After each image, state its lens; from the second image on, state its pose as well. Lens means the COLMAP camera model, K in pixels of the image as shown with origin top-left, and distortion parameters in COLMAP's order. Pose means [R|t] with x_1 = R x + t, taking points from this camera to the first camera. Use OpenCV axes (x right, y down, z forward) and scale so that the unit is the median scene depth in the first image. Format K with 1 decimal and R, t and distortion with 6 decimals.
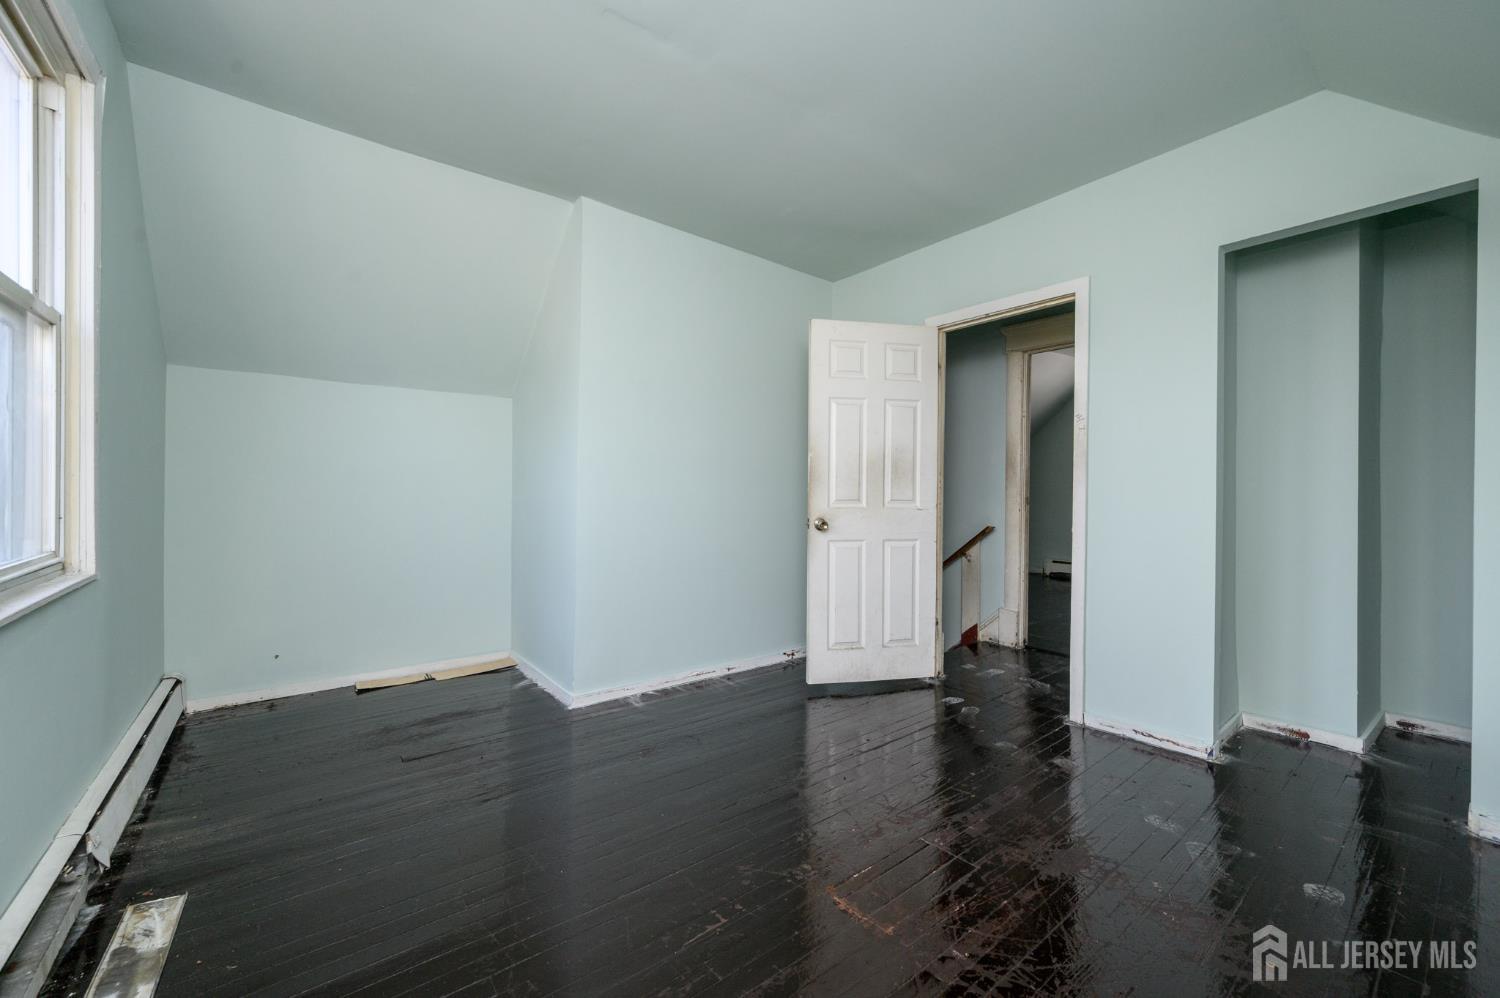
lens RADIAL K [[589.8, 0, 749.2], [0, 589.8, 495.4], [0, 0, 1]] dist [0.000256, -0.000333]
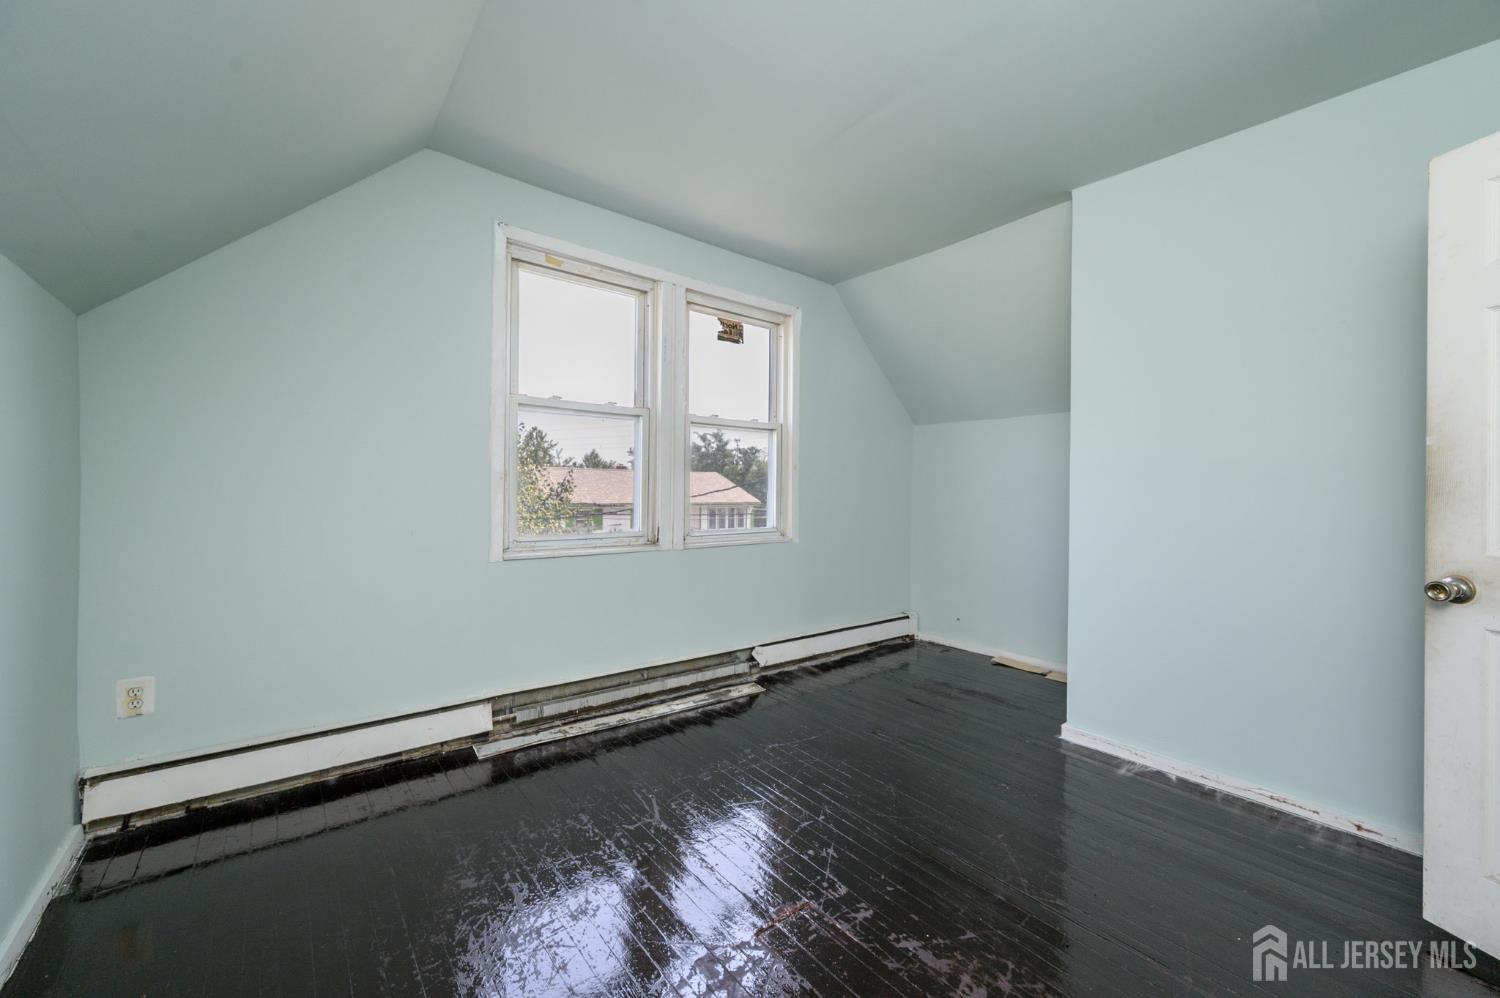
lens RADIAL K [[589.8, 0, 749.2], [0, 589.8, 495.4], [0, 0, 1]] dist [0.000256, -0.000333]
pose [[0.007360, -0.001978, -0.999971, 0.612618], [-0.019945, 0.999799, -0.002125, -0.014033], [0.999774, 0.019960, 0.007319, 0.465474]]
